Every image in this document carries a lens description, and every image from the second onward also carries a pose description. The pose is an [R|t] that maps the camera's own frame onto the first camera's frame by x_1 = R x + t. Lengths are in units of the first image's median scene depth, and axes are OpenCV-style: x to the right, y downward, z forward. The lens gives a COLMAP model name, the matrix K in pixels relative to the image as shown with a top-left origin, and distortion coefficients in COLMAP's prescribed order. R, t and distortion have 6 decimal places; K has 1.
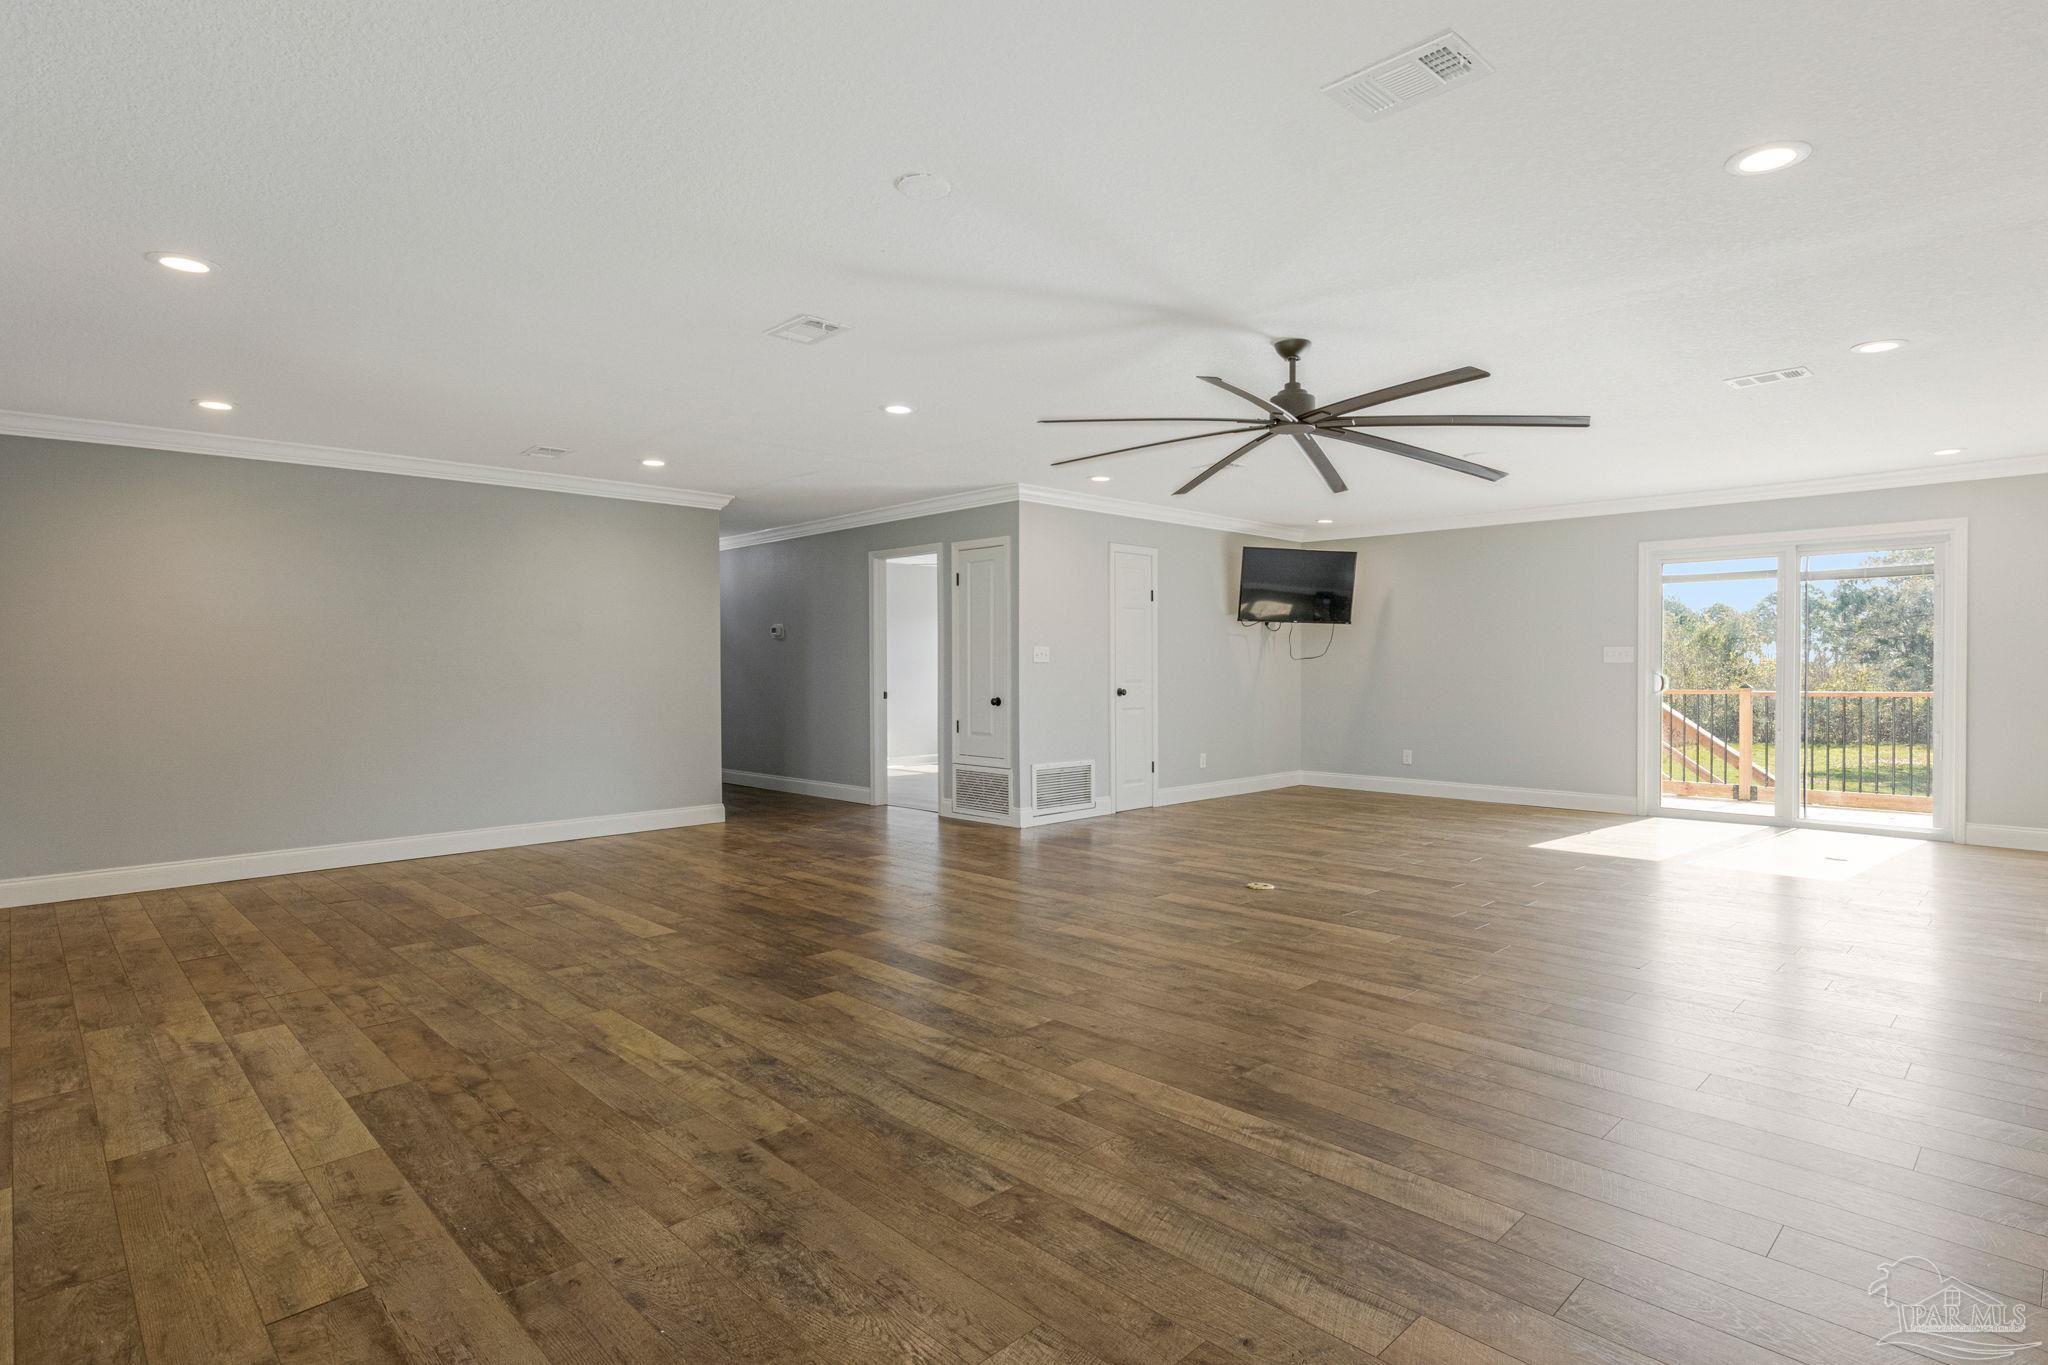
lens RADIAL K [[1055.4, 0, 1045.6], [0, 1055.4, 661.4], [0, 0, 1]] dist [0.029824, 0.000130]
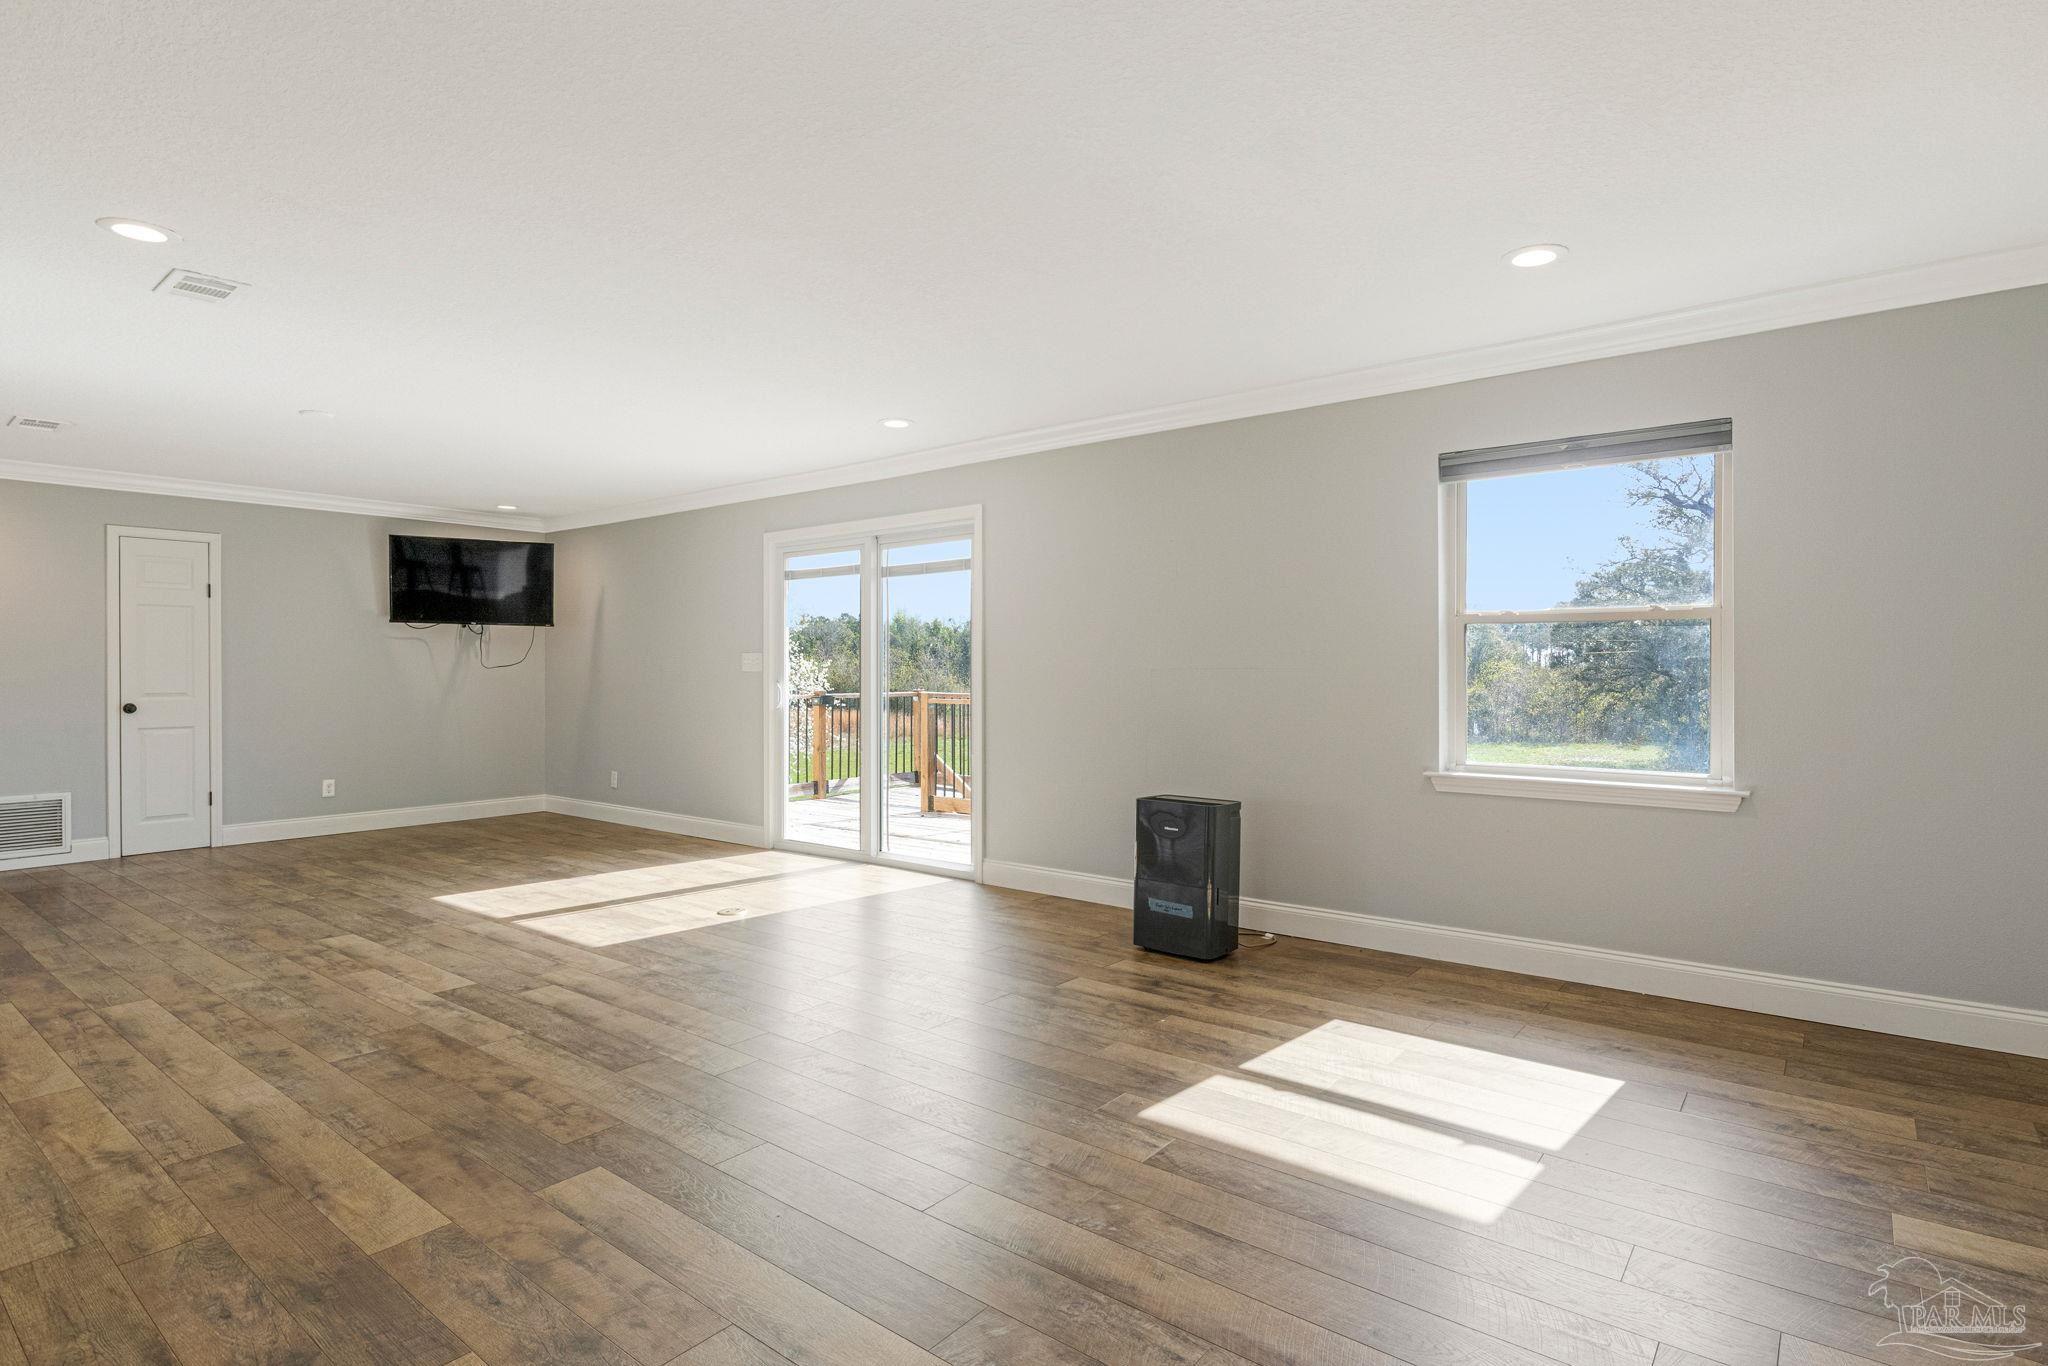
lens RADIAL K [[1053.3, 0, 1017.5], [0, 1053.3, 674.7], [0, 0, 1]] dist [0.000020, 0.000458]
pose [[0.995387, -0.001288, 0.095938, 0.690774], [0.000611, 0.999975, 0.007092, -0.002143], [-0.095944, -0.007000, 0.995362, 0.129975]]
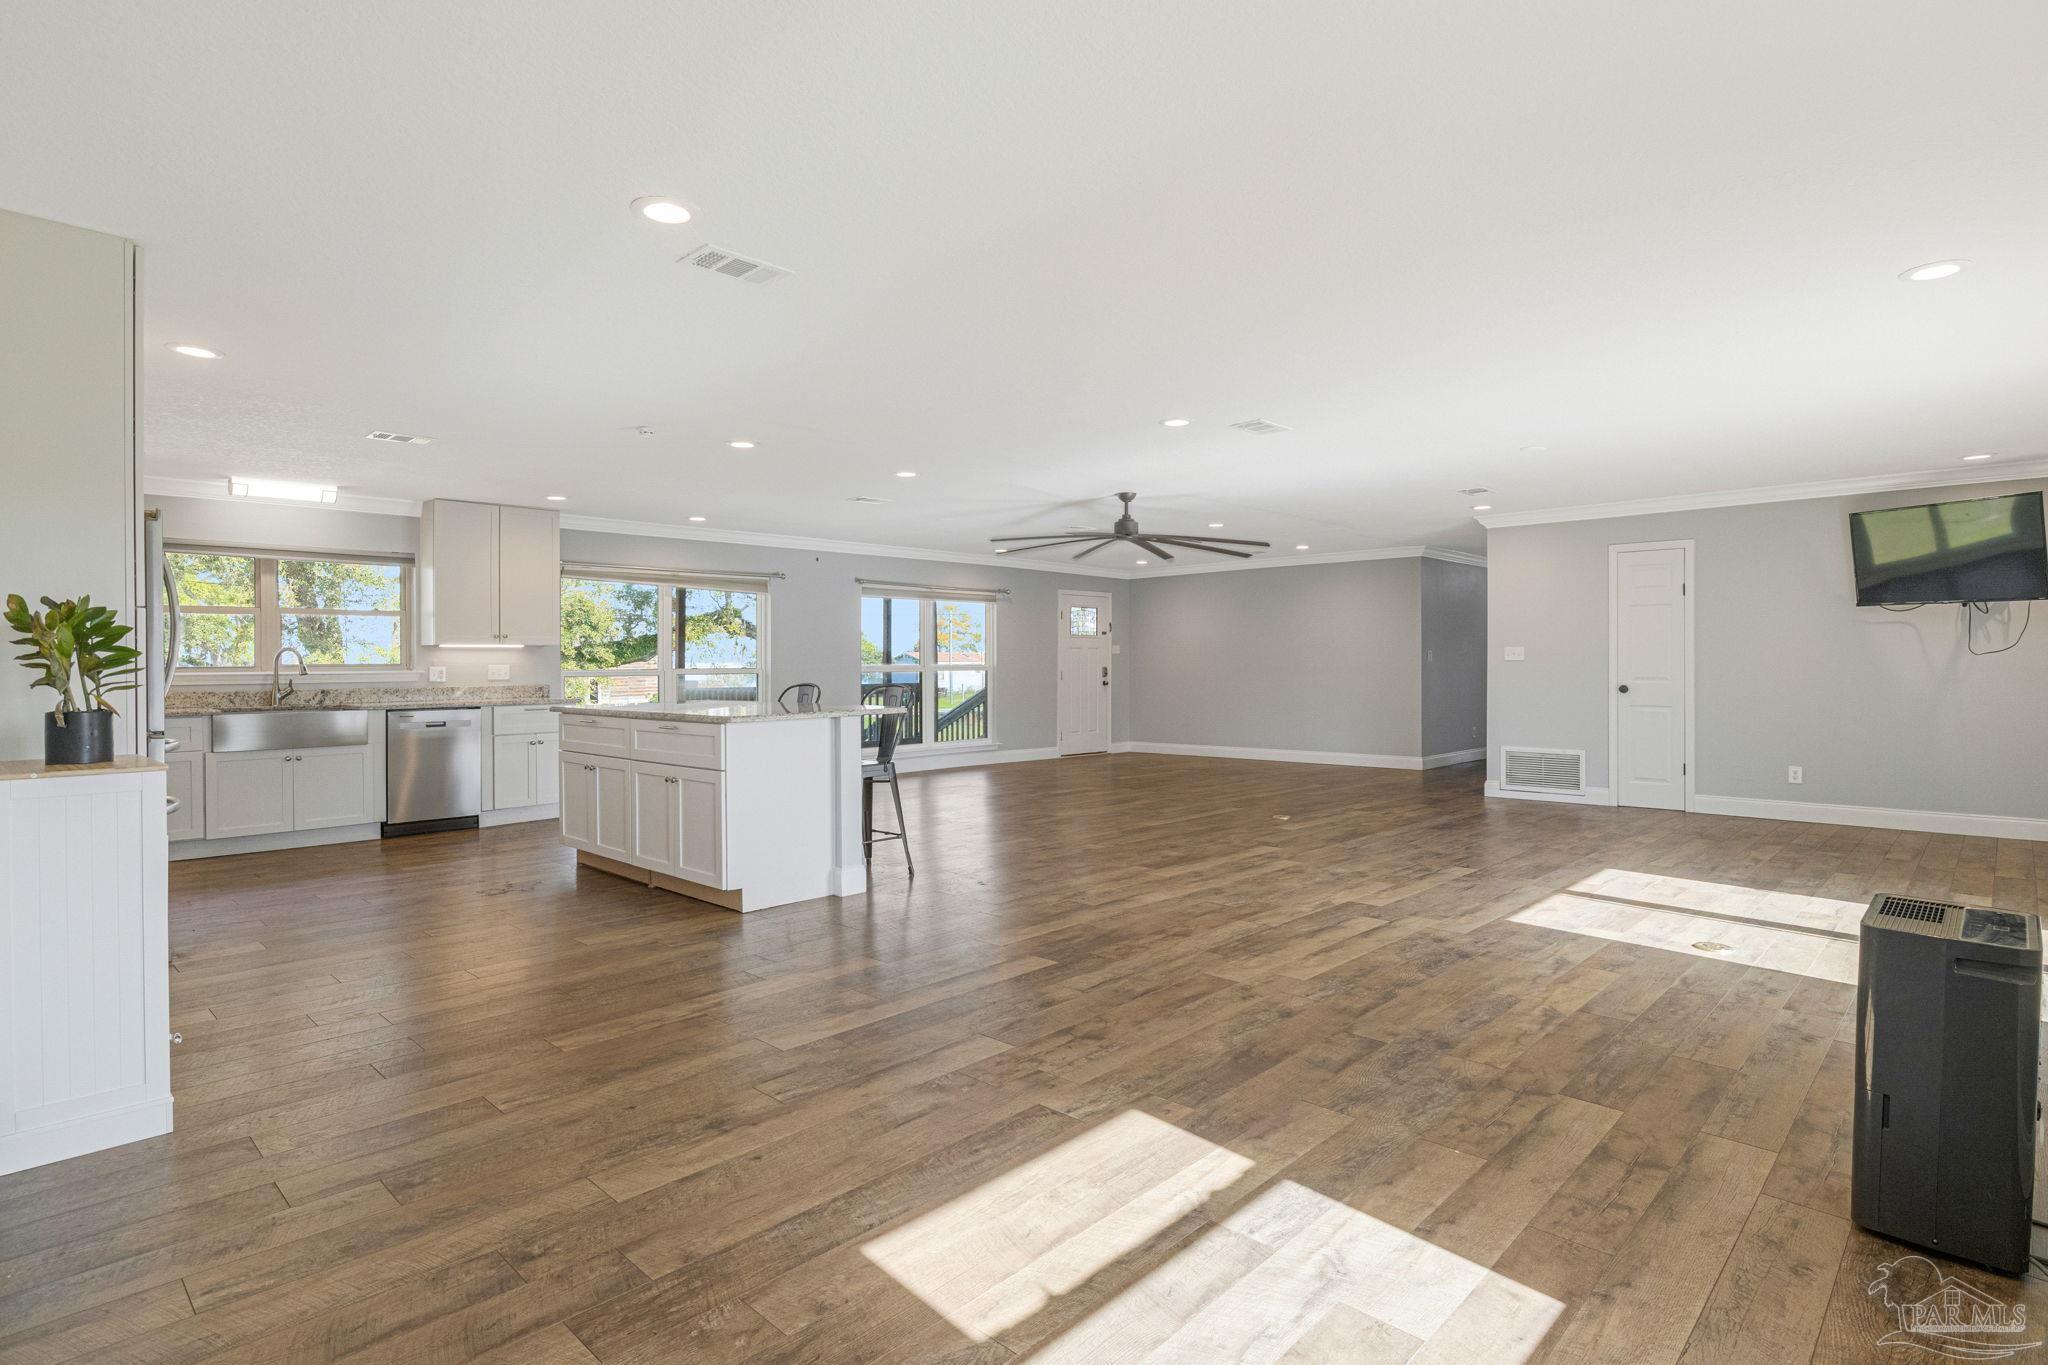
lens RADIAL K [[1026.1, 0, 1031.6], [0, 1026.1, 678.7], [0, 0, 1]] dist [0.000312, -0.000026]
pose [[0.011181, 0.014989, -0.999825, 1.085104], [0.007124, 0.999861, 0.015069, -0.000137], [0.999912, -0.007291, 0.011072, 0.426594]]
